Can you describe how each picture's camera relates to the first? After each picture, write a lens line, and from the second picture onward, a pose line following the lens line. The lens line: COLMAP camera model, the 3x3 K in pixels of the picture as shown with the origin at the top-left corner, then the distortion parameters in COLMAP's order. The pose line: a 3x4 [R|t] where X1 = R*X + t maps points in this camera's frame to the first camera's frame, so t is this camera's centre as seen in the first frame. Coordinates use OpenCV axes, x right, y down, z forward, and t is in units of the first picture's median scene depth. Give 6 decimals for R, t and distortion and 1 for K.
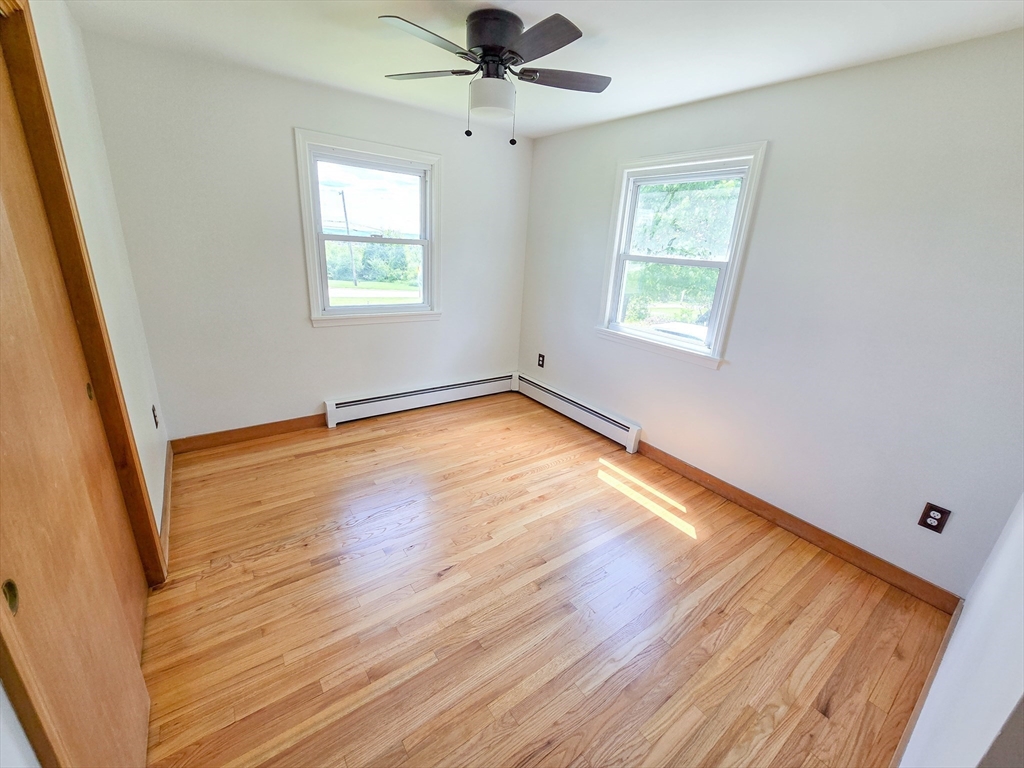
lens RADIAL K [[418.6, 0, 516.5], [0, 418.6, 382.7], [0, 0, 1]] dist [-0.002235, 0.000007]
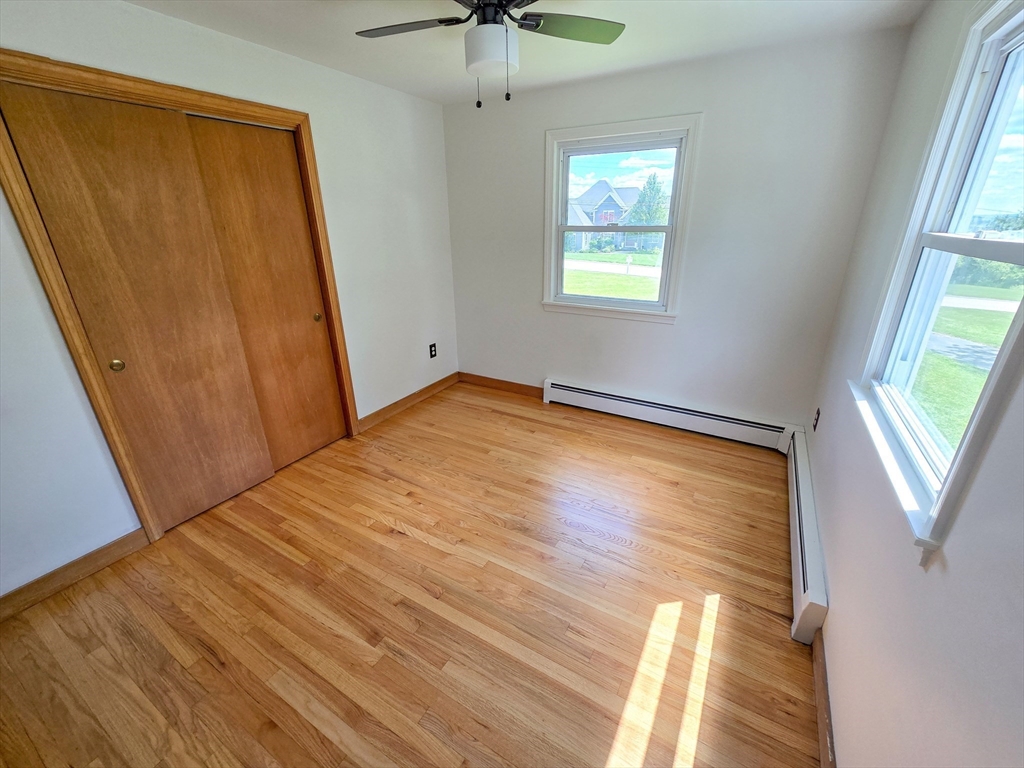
lens RADIAL K [[418.6, 0, 516.5], [0, 418.6, 382.7], [0, 0, 1]] dist [-0.002235, 0.000007]
pose [[0.399257, 0.271364, -0.875760, 0.533165], [-0.259391, 0.949602, 0.175989, -0.130512], [0.879381, 0.156900, 0.449525, 0.473155]]
